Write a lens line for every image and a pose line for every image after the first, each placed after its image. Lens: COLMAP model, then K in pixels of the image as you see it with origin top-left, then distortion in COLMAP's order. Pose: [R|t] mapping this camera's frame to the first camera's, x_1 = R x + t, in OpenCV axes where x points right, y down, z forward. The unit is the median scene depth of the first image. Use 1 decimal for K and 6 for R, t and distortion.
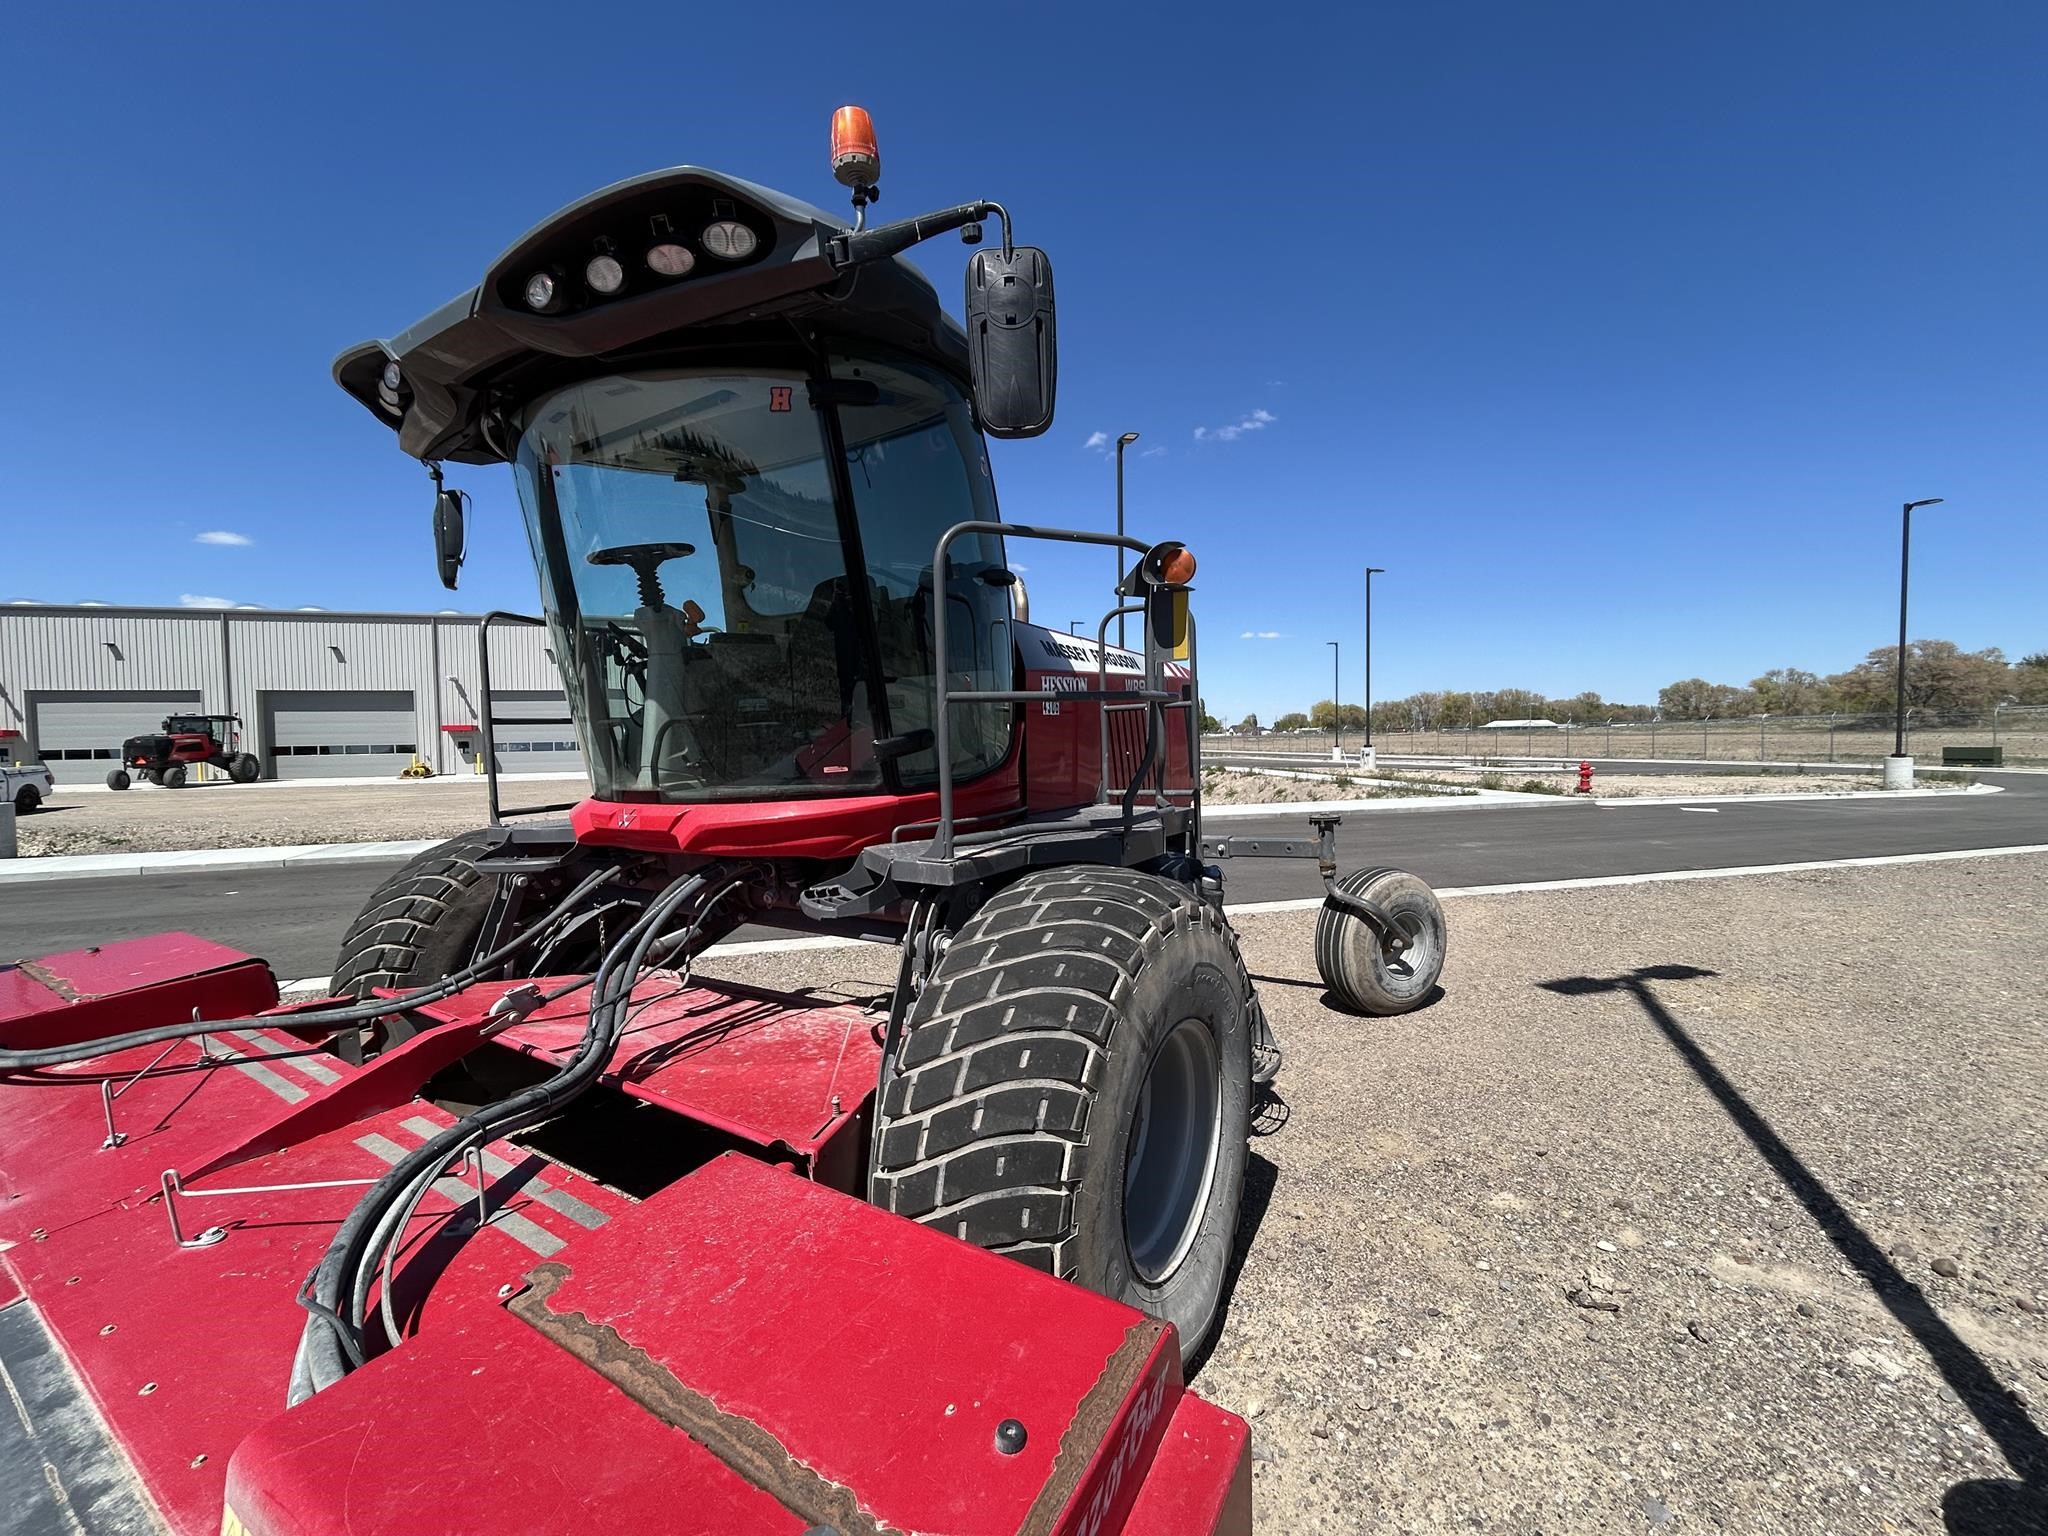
lens RADIAL K [[832.8, 0, 1024.8], [0, 832.8, 758.6], [0, 0, 1]] dist [-0.001633, -0.000277]
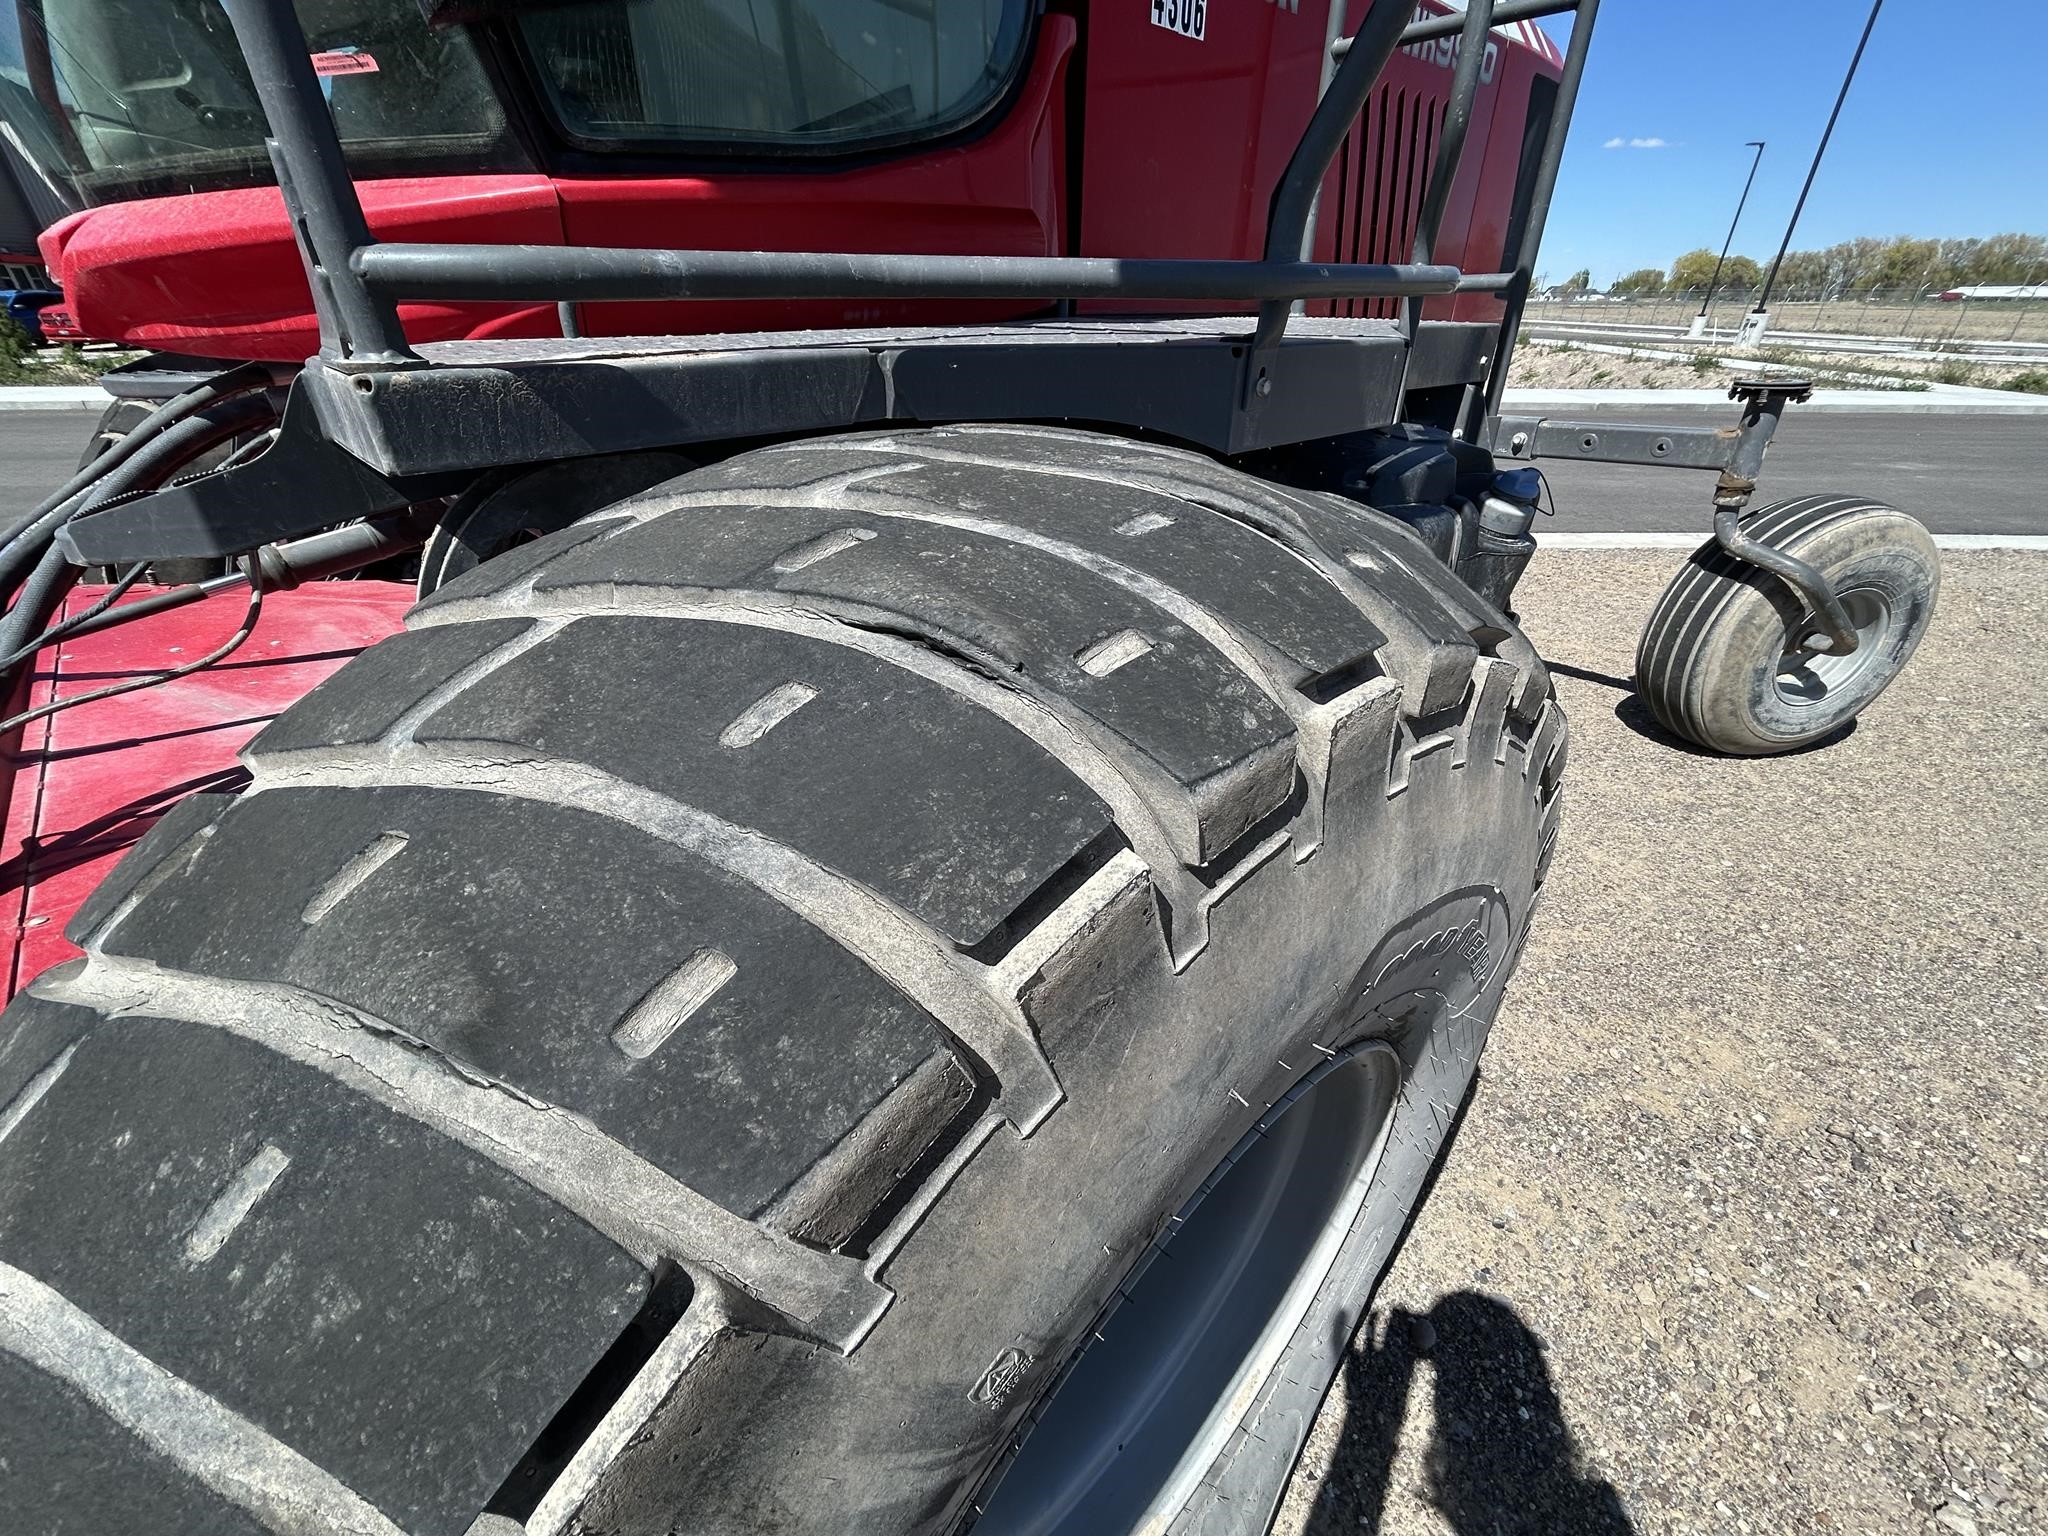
lens RADIAL K [[832.8, 0, 1019.1], [0, 832.8, 771.8], [0, 0, 1]] dist [-0.001633, -0.000277]
pose [[0.966067, 0.144014, -0.214419, 0.066795], [-0.025082, 0.878520, 0.477047, 0.047618], [0.257072, -0.455481, 0.852321, 0.352888]]
